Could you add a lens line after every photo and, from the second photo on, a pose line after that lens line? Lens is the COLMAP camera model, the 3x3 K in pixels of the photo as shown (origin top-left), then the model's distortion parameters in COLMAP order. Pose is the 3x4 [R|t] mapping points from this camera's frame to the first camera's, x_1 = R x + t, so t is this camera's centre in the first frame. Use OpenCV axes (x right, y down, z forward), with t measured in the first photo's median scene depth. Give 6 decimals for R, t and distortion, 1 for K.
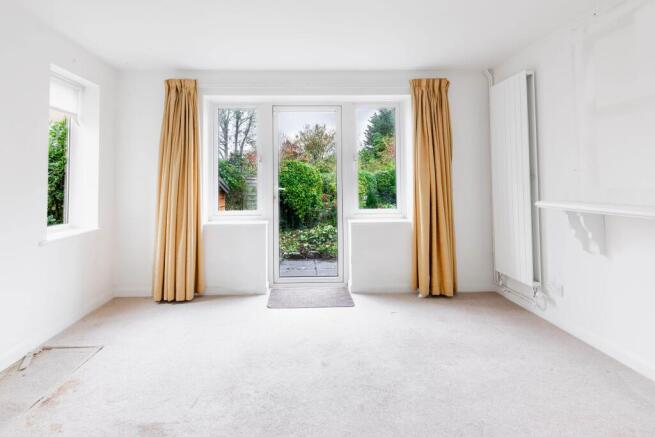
lens RADIAL K [[320.2, 0, 326.0], [0, 320.2, 177.1], [0, 0, 1]] dist [0.000449, -0.000090]
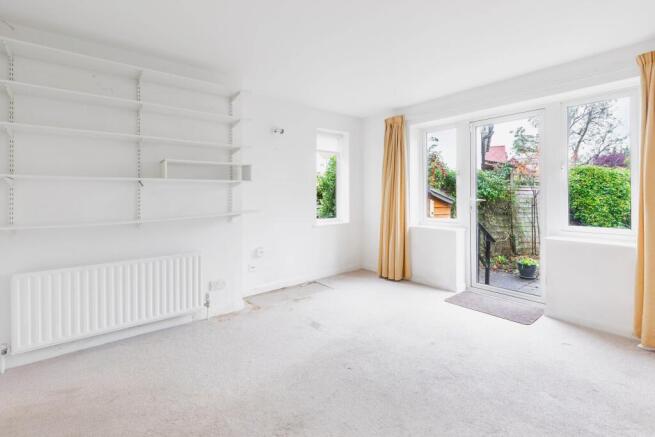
lens RADIAL K [[307.6, 0, 328.7], [0, 307.6, 196.0], [0, 0, 1]] dist [0.000797, -0.000299]
pose [[0.606294, 0.009665, -0.795182, 0.417898], [0.011093, 0.999726, 0.020609, -0.003059], [0.795163, -0.021316, 0.606020, -0.009604]]
